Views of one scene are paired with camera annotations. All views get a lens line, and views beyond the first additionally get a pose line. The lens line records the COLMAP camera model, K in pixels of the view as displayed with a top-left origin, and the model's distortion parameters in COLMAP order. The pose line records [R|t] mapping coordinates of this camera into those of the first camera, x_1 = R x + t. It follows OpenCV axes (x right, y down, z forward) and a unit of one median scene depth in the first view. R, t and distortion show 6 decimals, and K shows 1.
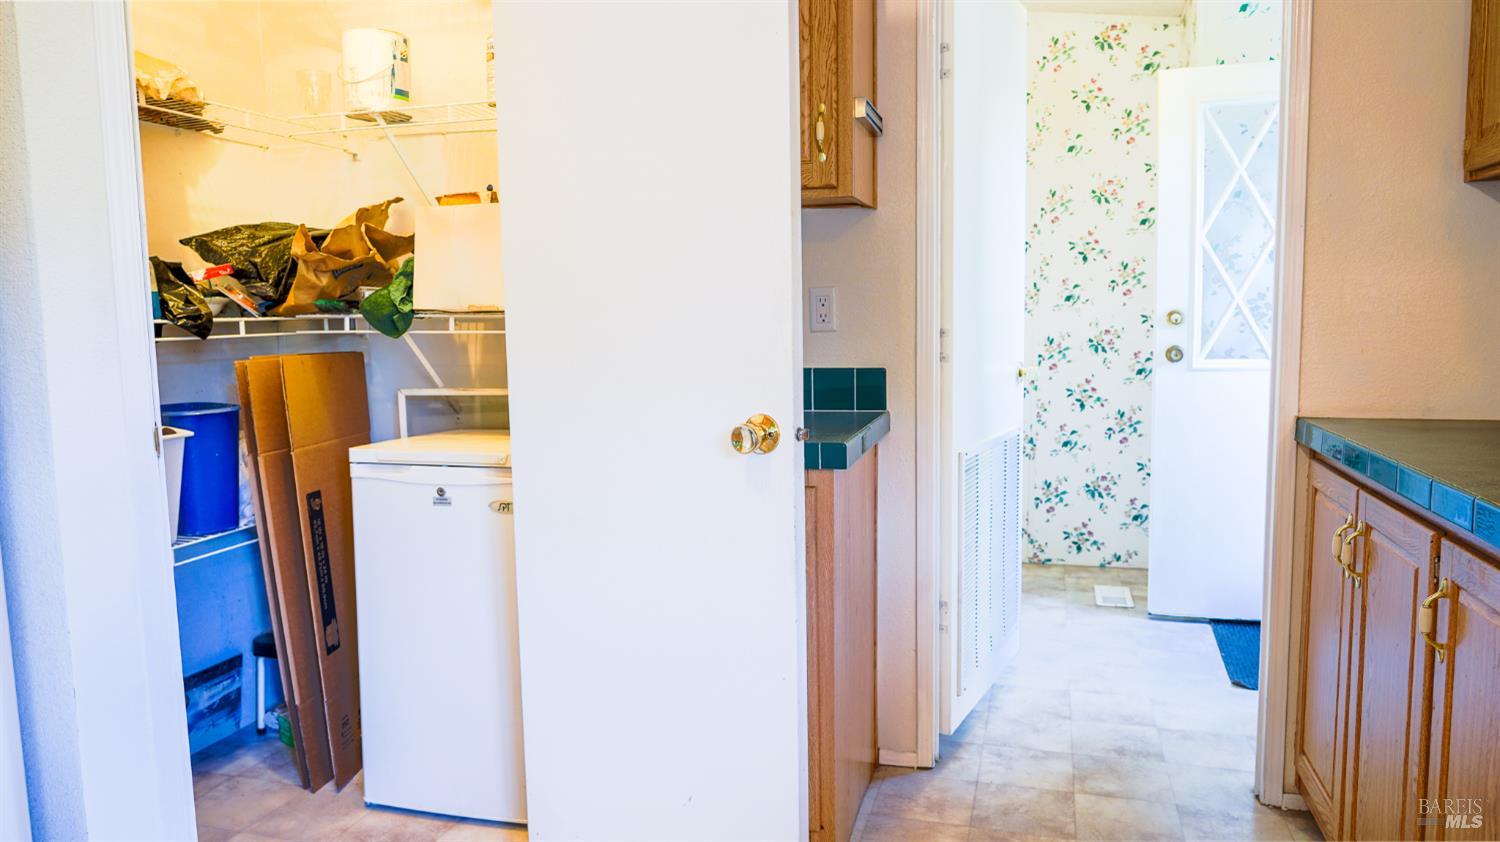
lens RADIAL K [[1035.2, 0, 750.0], [0, 1035.2, 421.0], [0, 0, 1]] dist [-0.027675, 0.021376]
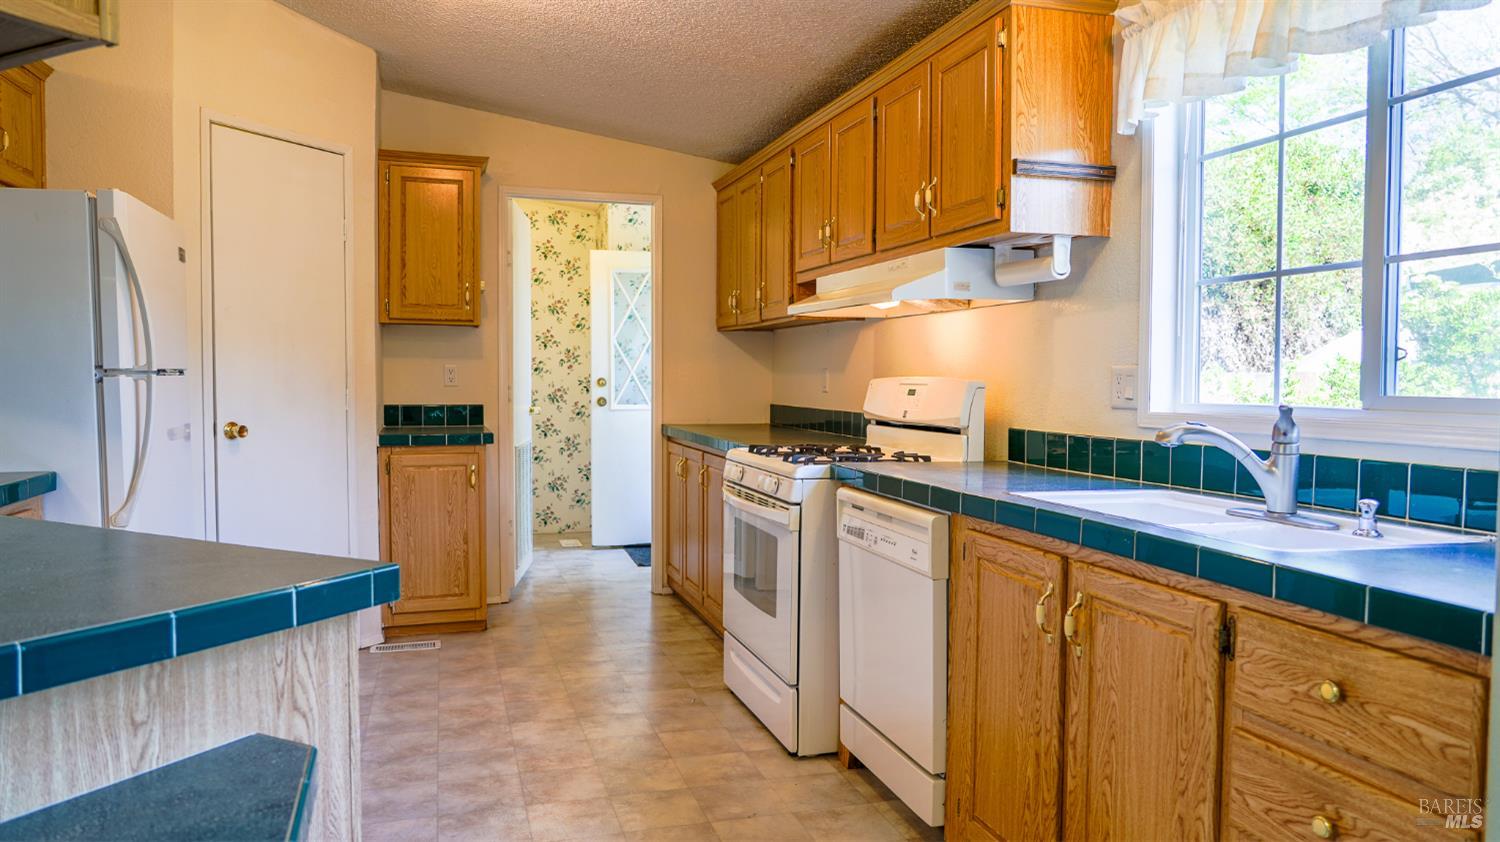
lens RADIAL K [[1015.9, 0, 750.0], [0, 1015.9, 421.0], [0, 0, 1]] dist [-0.028202, 0.020812]
pose [[0.839154, -0.006112, 0.543859, -0.360351], [0.038438, 0.998103, -0.048092, 0.068162], [-0.542534, 0.061262, 0.837797, -0.675478]]
